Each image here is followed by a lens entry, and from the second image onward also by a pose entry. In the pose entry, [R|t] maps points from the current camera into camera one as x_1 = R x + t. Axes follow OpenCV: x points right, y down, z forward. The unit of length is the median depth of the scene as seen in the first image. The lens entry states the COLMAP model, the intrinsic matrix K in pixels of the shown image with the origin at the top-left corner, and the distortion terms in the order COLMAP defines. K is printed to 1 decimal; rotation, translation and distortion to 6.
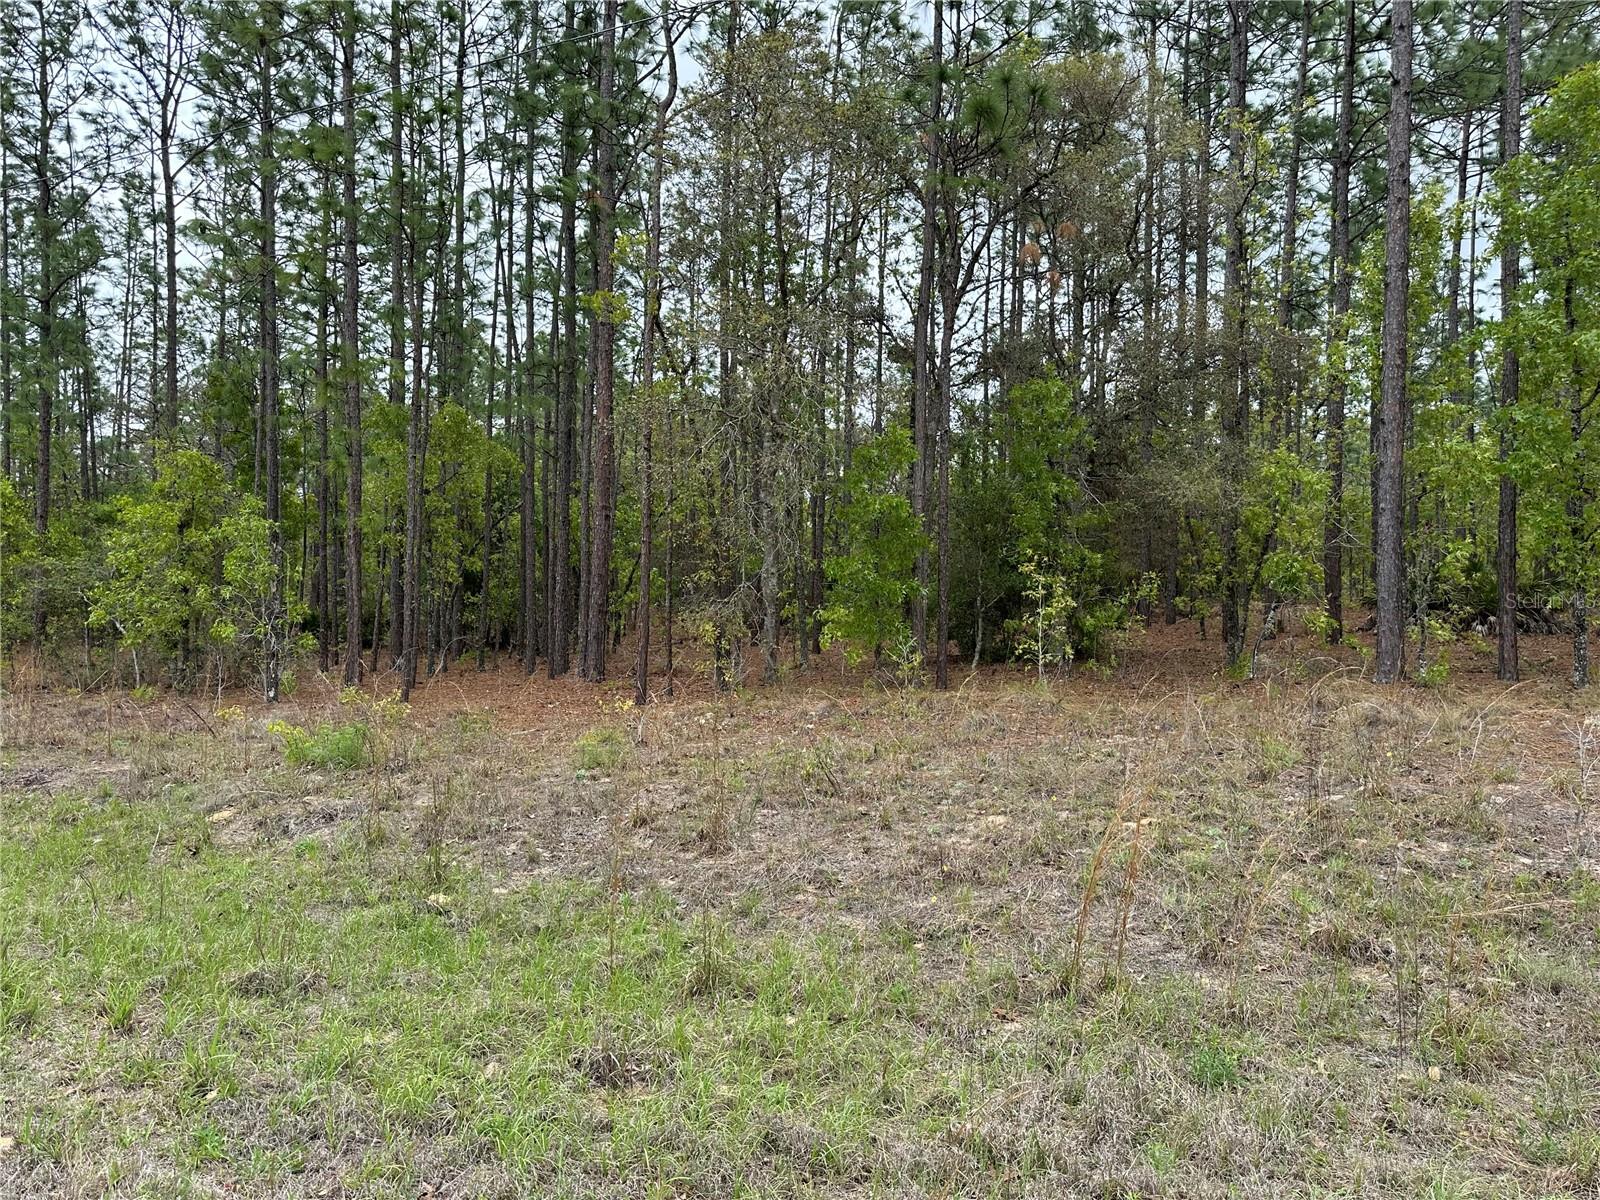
lens RADIAL K [[1116.3, 0, 800.0], [0, 1116.3, 600.0], [0, 0, 1]] dist [0.003499, -0.003347]
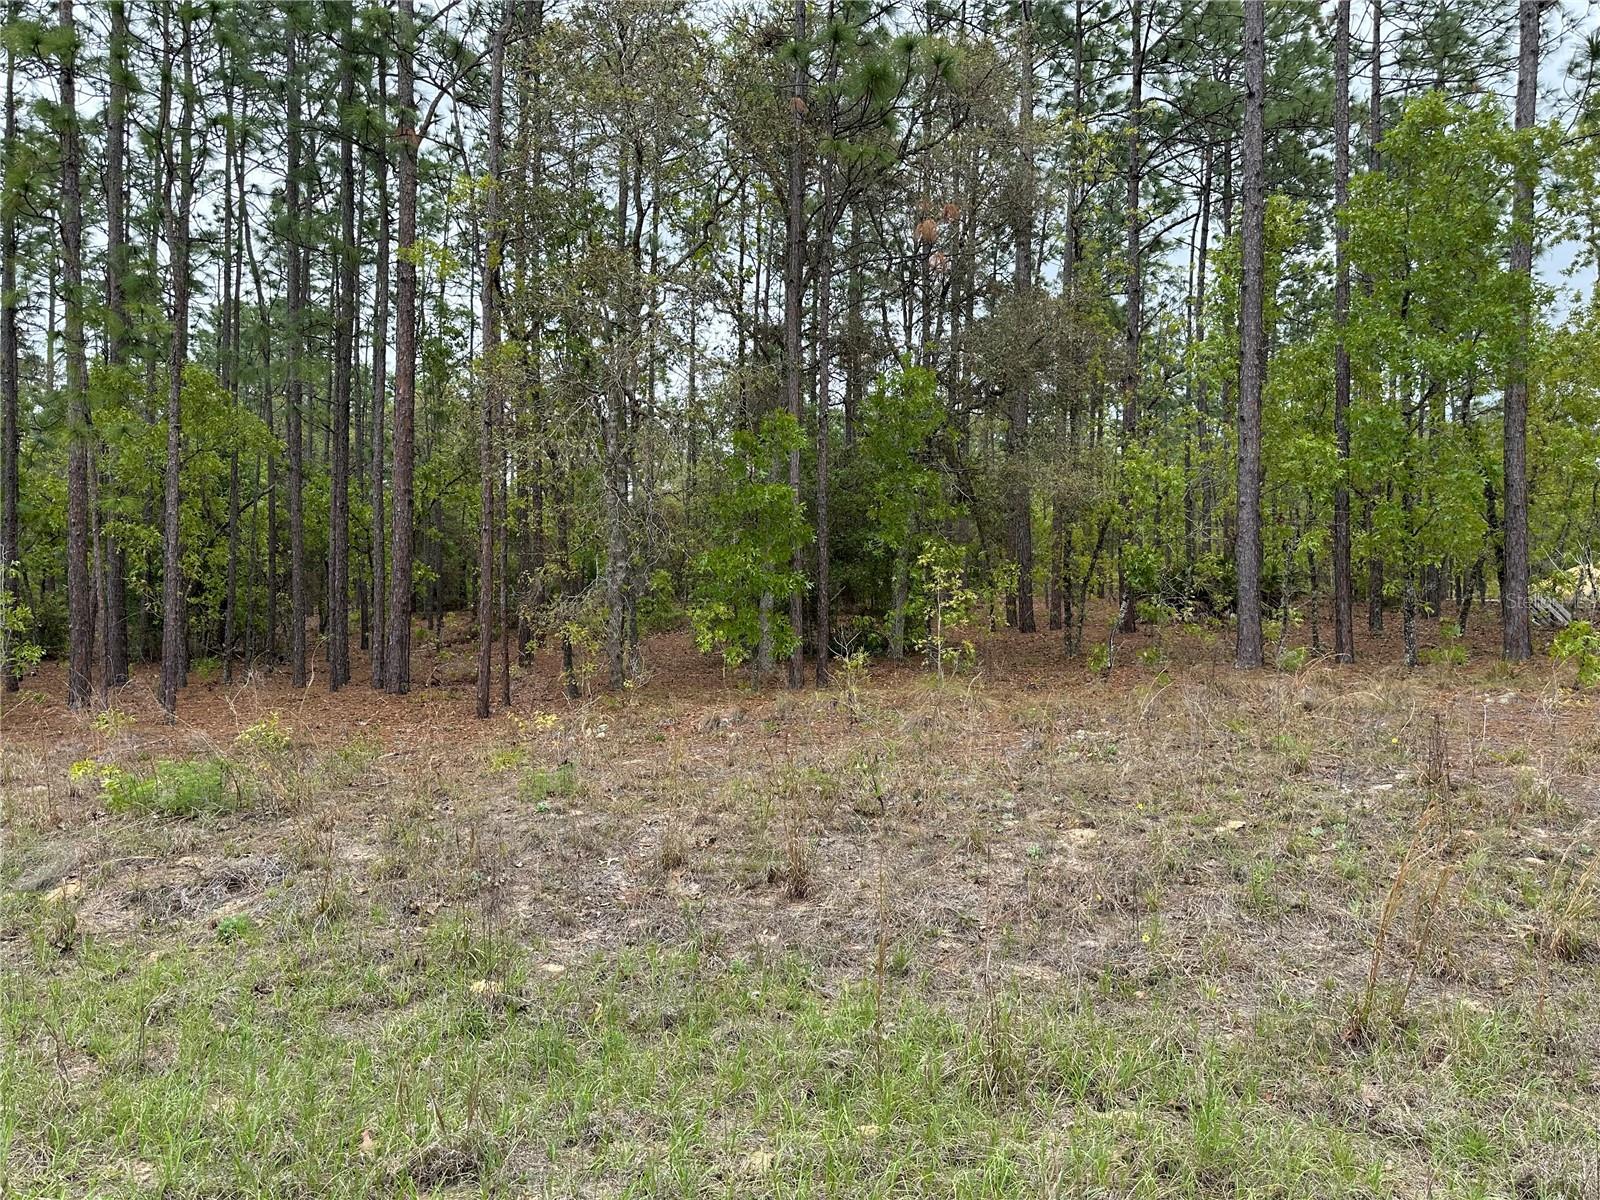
lens RADIAL K [[1116.3, 0, 800.0], [0, 1116.3, 600.0], [0, 0, 1]] dist [0.003499, -0.003347]
pose [[0.965254, -0.011270, 0.261071, -0.151745], [0.010520, 0.999936, 0.004269, 0.000785], [-0.261102, -0.001374, 0.965310, 0.100065]]
